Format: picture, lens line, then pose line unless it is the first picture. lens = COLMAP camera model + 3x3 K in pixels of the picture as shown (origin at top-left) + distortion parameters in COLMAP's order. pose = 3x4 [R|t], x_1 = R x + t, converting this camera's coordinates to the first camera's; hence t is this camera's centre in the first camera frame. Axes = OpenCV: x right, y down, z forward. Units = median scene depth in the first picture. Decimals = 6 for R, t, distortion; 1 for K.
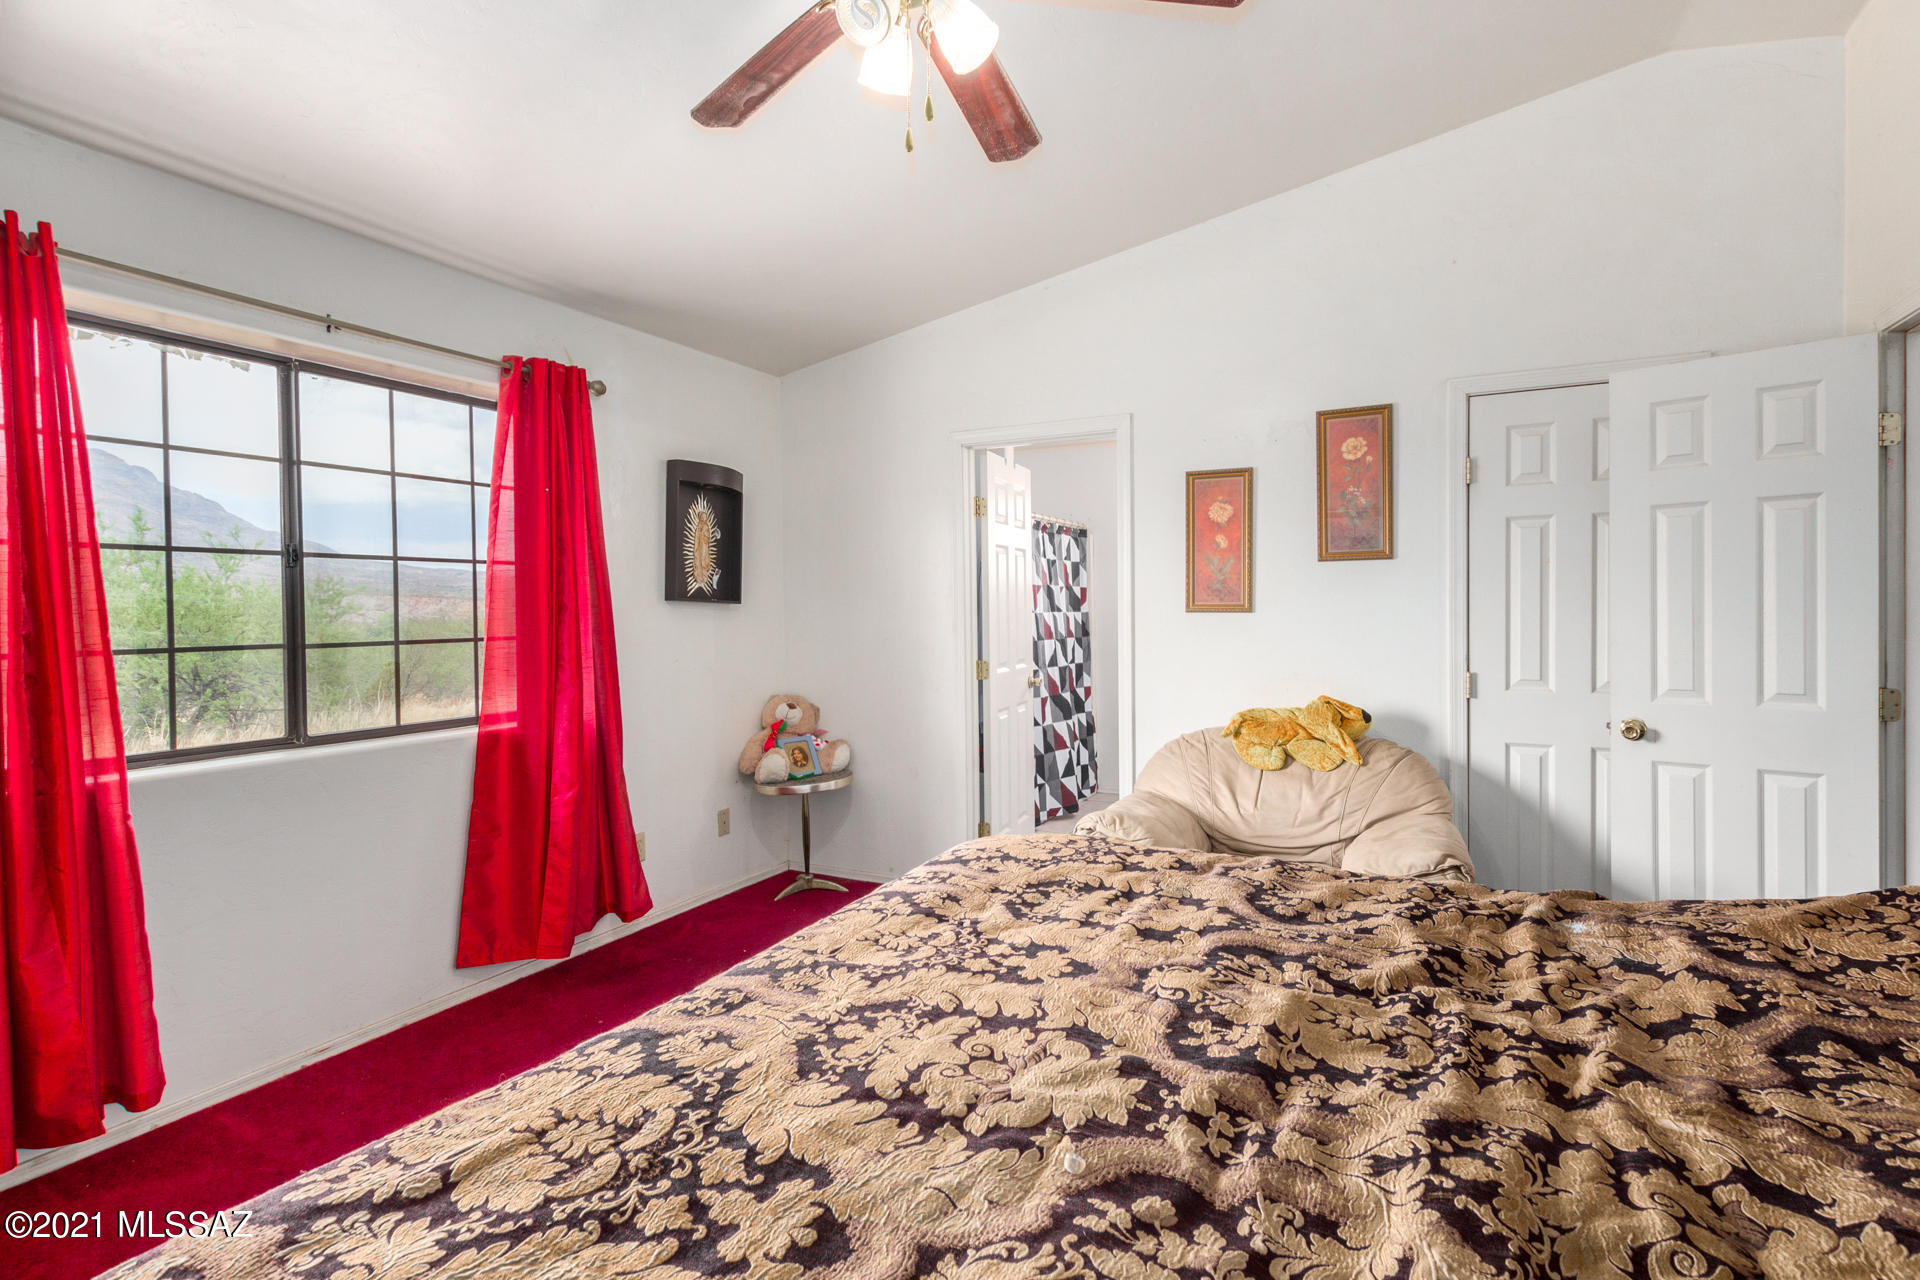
lens RADIAL K [[927.0, 0, 907.0], [0, 927.0, 614.8], [0, 0, 1]] dist [0.009224, -0.000257]
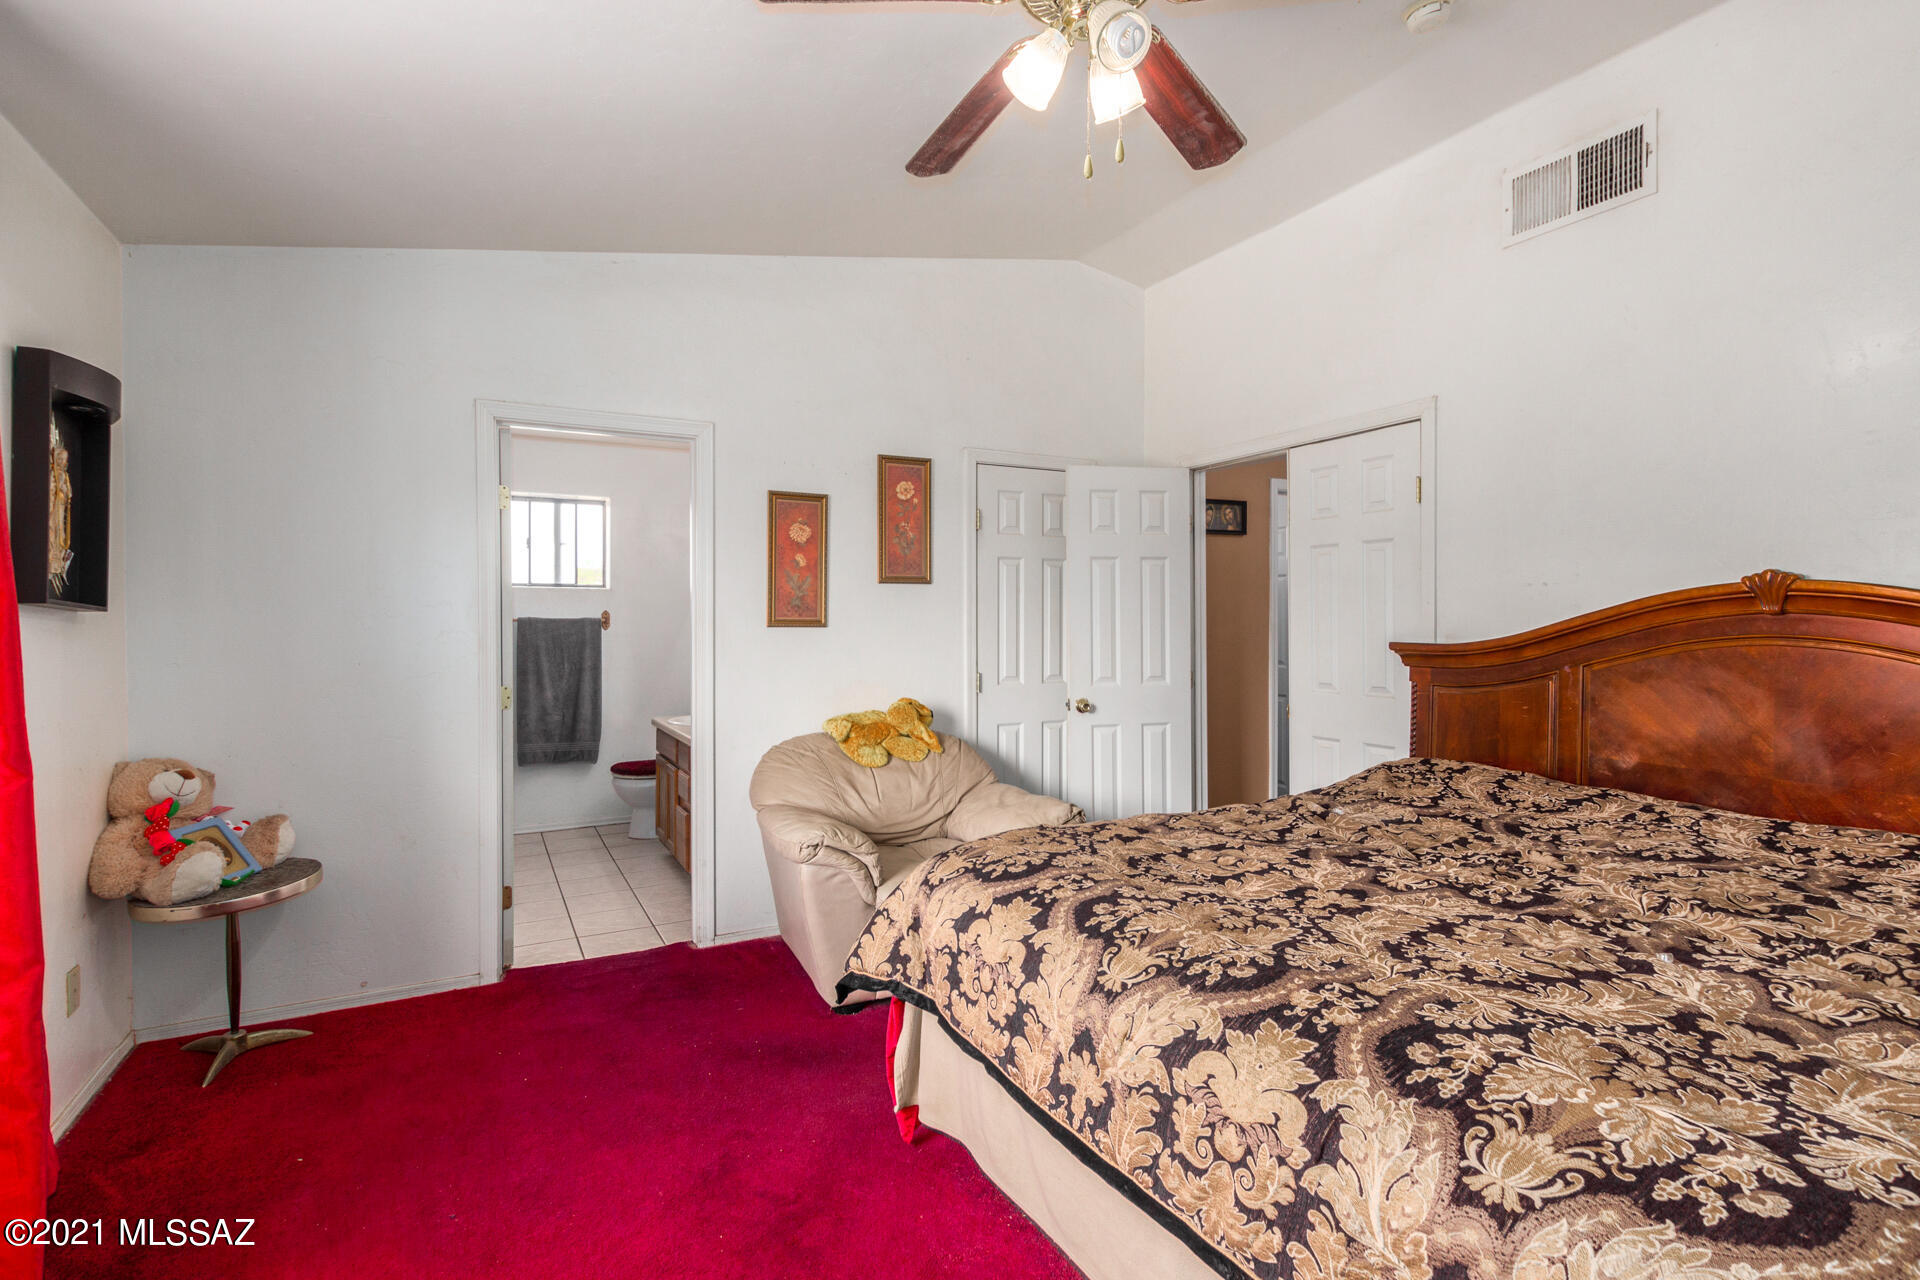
lens RADIAL K [[927.0, 0, 955.3], [0, 927.0, 619.6], [0, 0, 1]] dist [0.009224, -0.000257]
pose [[0.559904, 0.009051, 0.828508, -0.497268], [0.003029, 0.999911, -0.012970, 0.003216], [-0.828552, 0.009771, 0.559827, 0.293180]]
